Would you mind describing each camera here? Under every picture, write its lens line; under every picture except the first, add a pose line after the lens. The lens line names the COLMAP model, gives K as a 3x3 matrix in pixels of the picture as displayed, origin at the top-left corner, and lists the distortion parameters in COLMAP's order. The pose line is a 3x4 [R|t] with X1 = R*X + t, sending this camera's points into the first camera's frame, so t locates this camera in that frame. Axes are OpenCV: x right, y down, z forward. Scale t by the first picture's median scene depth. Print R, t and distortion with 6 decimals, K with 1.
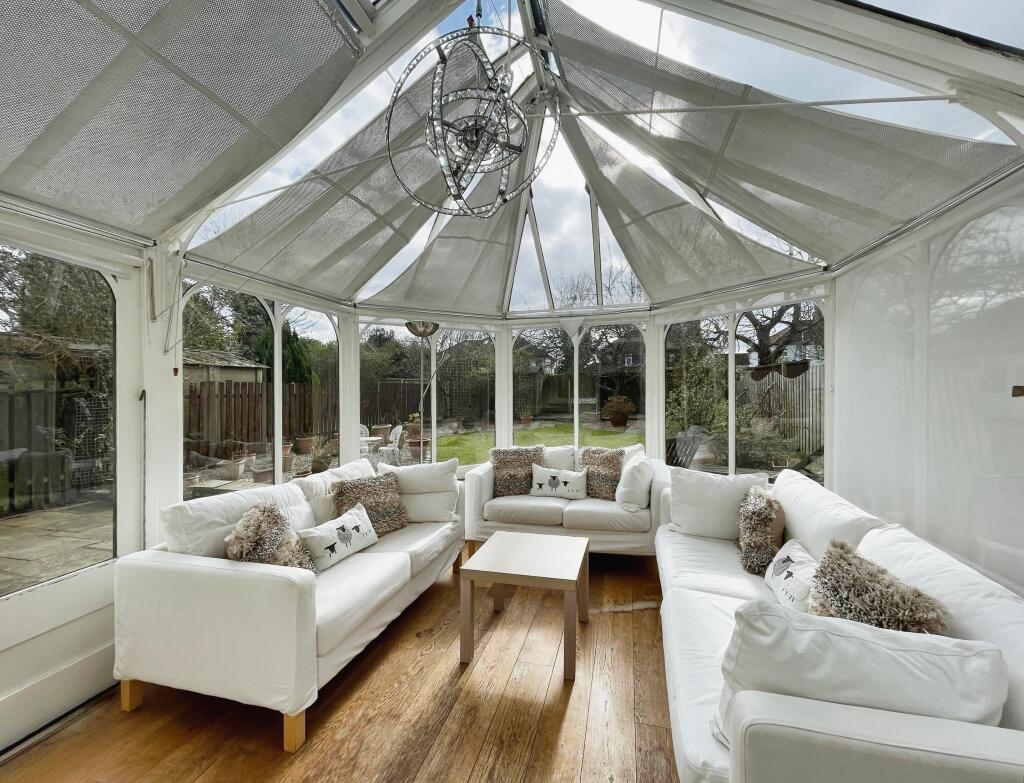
lens RADIAL K [[427.1, 0, 516.7], [0, 427.1, 389.2], [0, 0, 1]] dist [-0.004224, -0.000841]
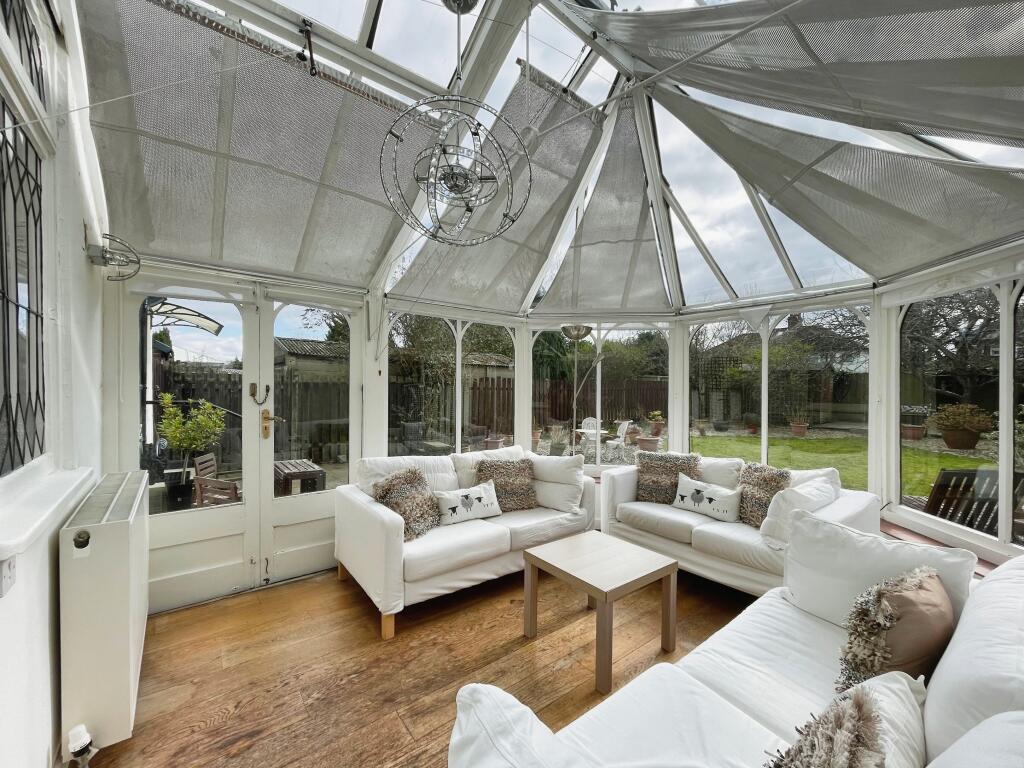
lens RADIAL K [[416.0, 0, 508.7], [0, 416.0, 385.3], [0, 0, 1]] dist [0.002977, -0.000115]
pose [[0.783685, 0.022119, -0.620764, 0.373376], [-0.022307, 0.999723, 0.007460, -0.013263], [0.620757, 0.008001, 0.783962, 0.088192]]
